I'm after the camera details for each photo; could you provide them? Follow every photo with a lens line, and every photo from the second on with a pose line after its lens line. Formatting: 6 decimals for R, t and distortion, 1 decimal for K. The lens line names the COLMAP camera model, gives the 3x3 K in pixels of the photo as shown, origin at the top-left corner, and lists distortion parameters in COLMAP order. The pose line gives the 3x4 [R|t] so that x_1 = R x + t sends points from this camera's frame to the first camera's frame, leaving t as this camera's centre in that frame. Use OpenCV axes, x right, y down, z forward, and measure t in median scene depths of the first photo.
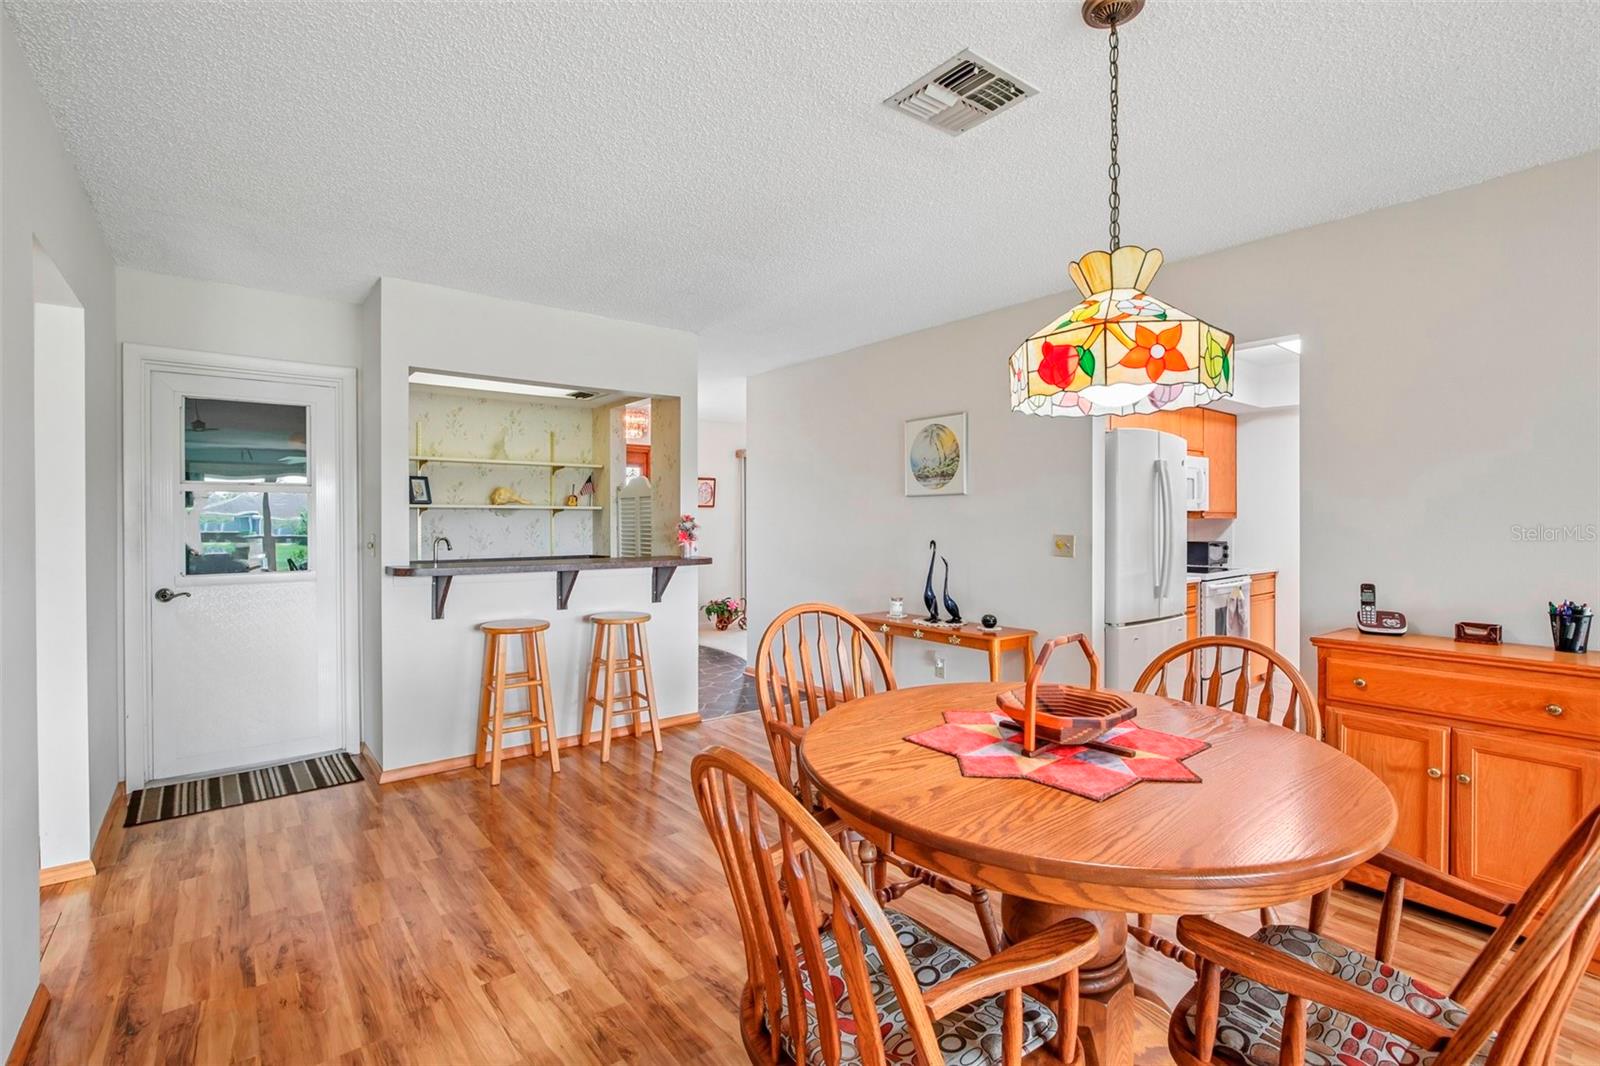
lens RADIAL K [[727.3, 0, 815.0], [0, 727.3, 524.3], [0, 0, 1]] dist [-0.026485, 0.001261]
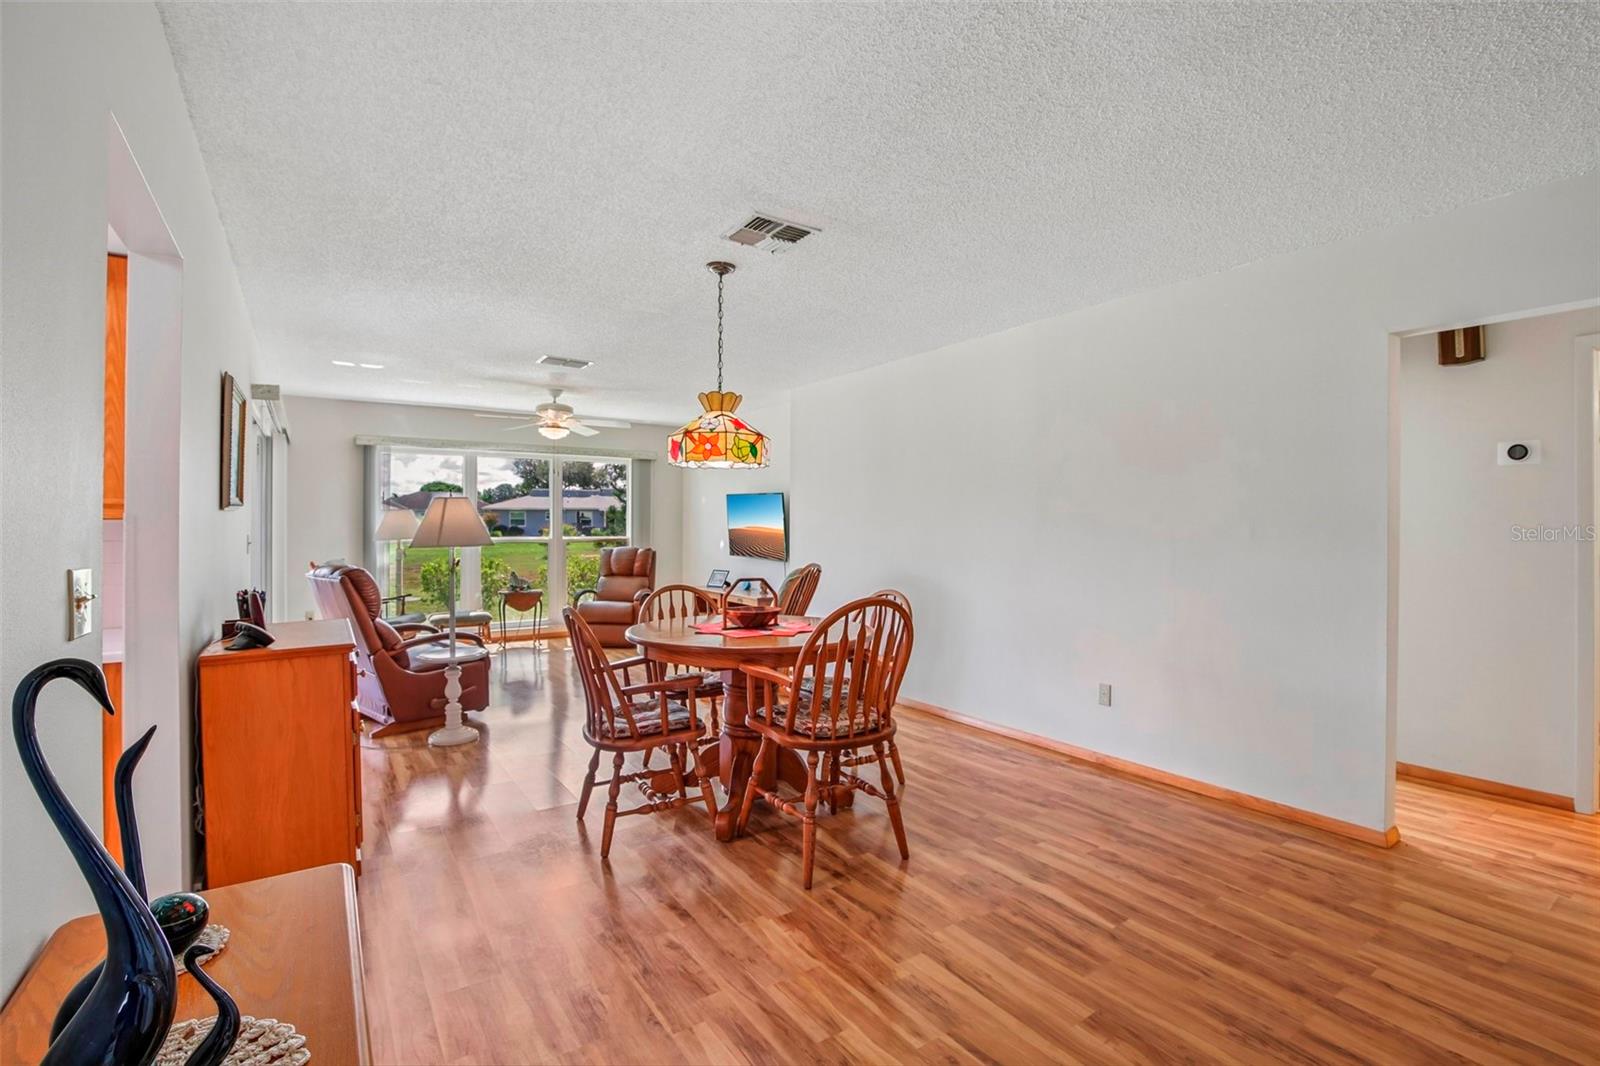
lens RADIAL K [[727.3, 0, 815.0], [0, 727.3, 524.3], [0, 0, 1]] dist [-0.026485, 0.001261]
pose [[-0.996994, 0.002557, 0.077431, -0.003148], [0.002798, 0.999992, 0.003002, -0.005327], [-0.077423, 0.003209, -0.996993, 1.085038]]
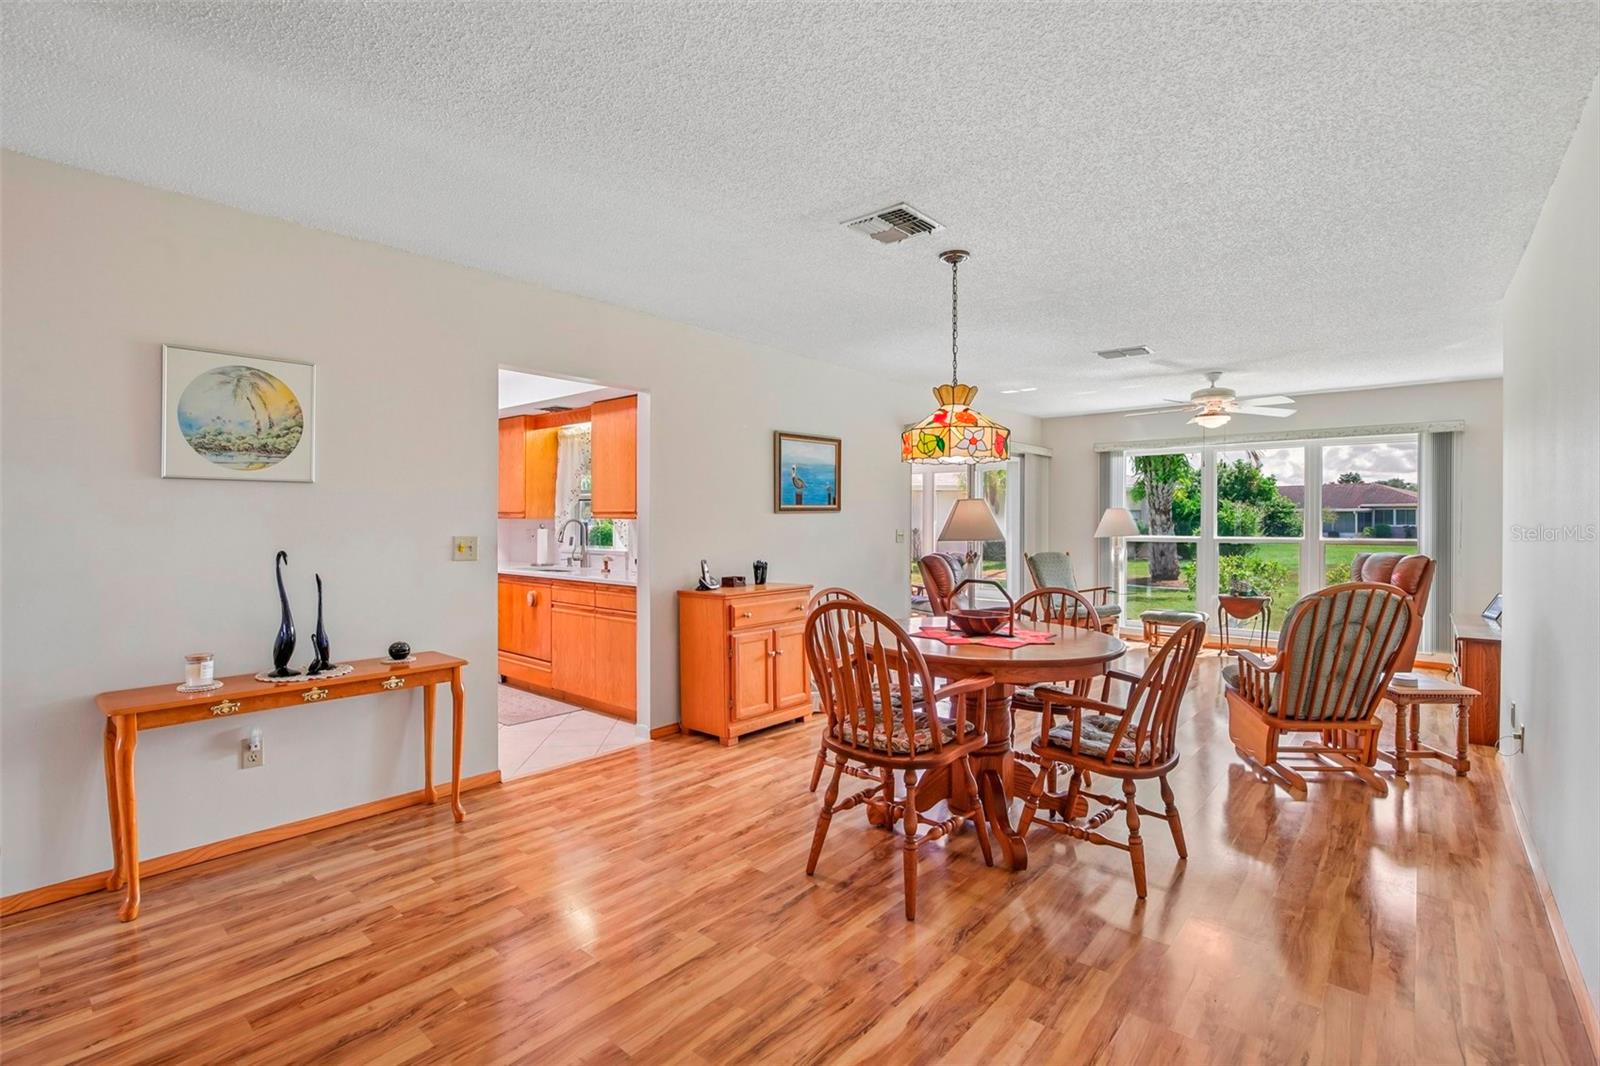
lens RADIAL K [[733.0, 0, 804.8], [0, 733.0, 524.6], [0, 0, 1]] dist [-0.047803, 0.011661]
pose [[-0.174527, -0.002337, 0.984650, -0.526479], [0.000733, 0.999997, 0.002503, -0.002505], [-0.984652, 0.001159, -0.174525, 0.629560]]
